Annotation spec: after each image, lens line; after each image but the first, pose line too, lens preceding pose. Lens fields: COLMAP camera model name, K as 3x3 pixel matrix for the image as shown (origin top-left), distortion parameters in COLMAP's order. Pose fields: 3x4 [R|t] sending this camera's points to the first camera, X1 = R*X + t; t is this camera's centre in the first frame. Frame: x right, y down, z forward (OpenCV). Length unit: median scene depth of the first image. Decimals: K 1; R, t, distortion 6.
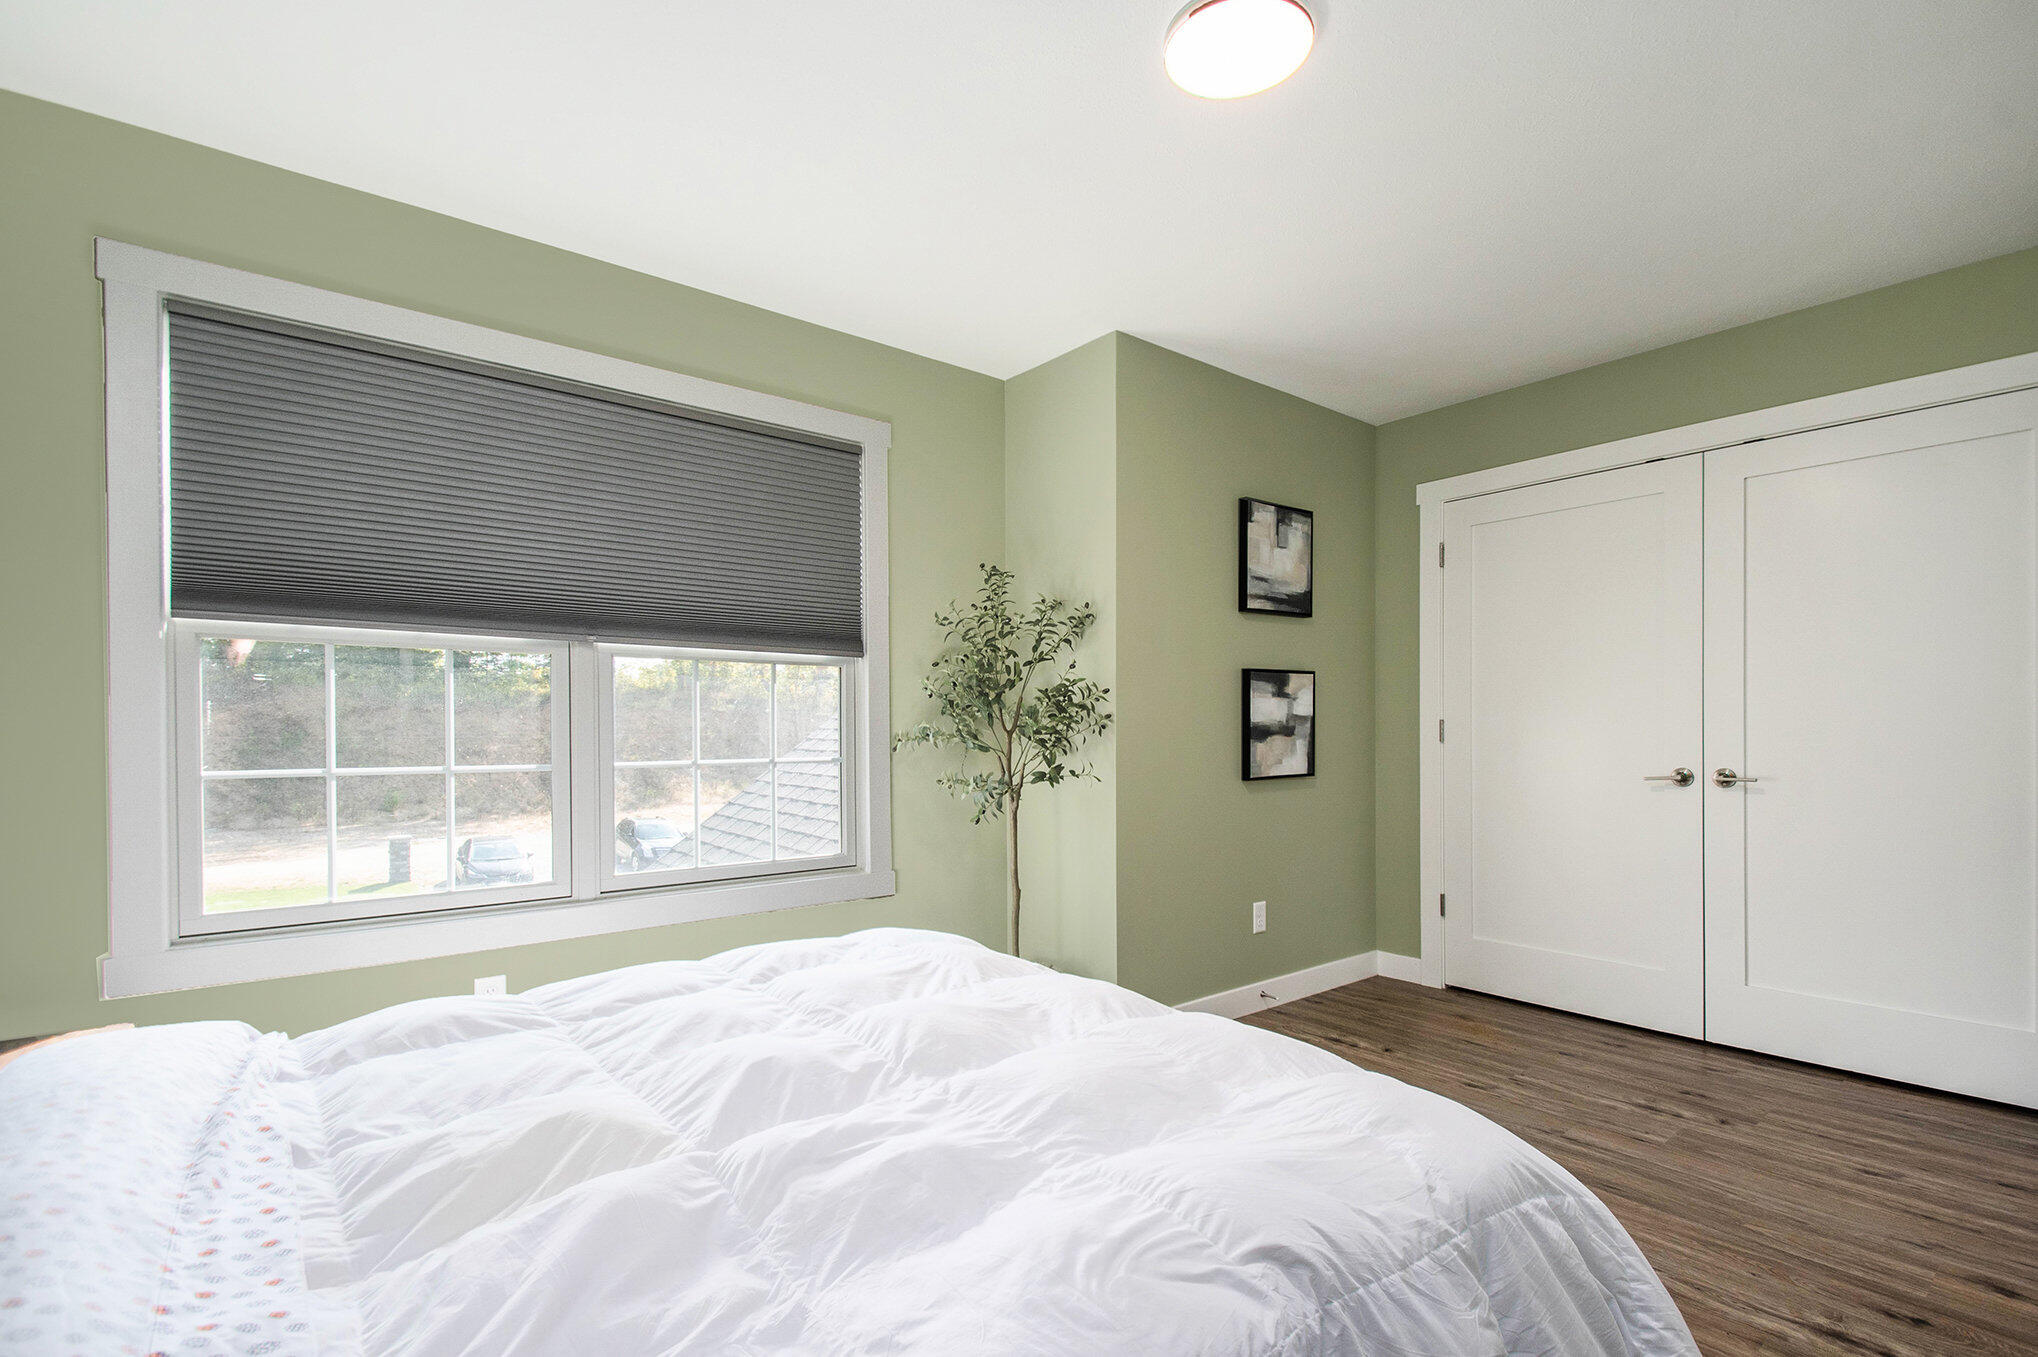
lens RADIAL K [[933.9, 0, 1022.2], [0, 933.9, 726.1], [0, 0, 1]] dist [-0.000501, -0.000110]
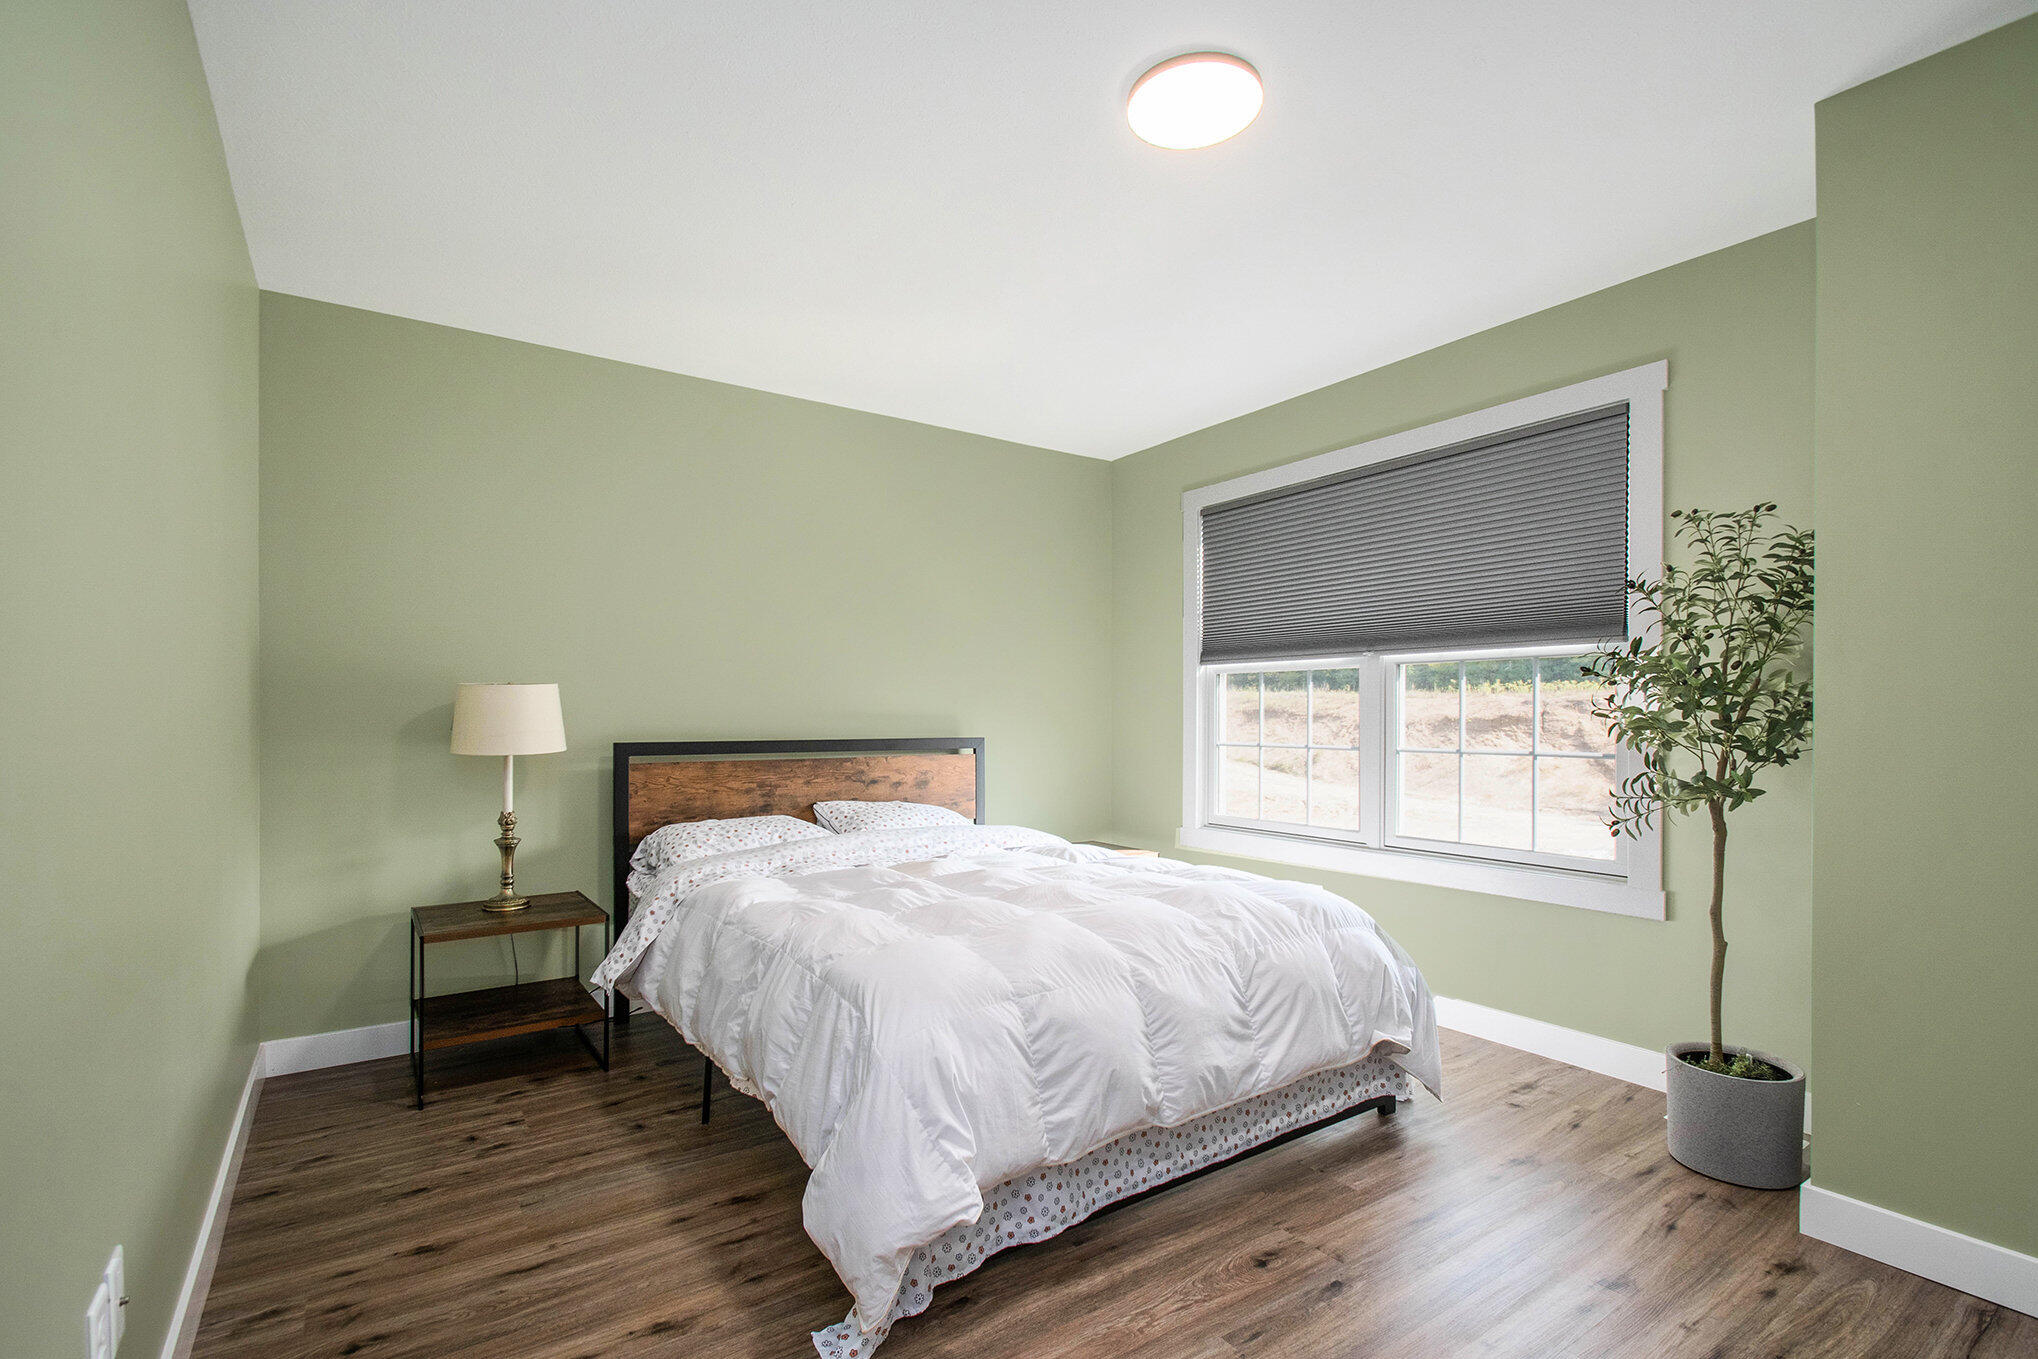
lens RADIAL K [[933.9, 0, 1022.2], [0, 933.9, 727.1], [0, 0, 1]] dist [-0.000501, -0.000110]
pose [[-0.074859, 0.010326, -0.997141, 1.131419], [-0.000338, 0.999946, 0.010380, -0.003439], [0.997194, 0.001114, -0.074851, 0.742311]]
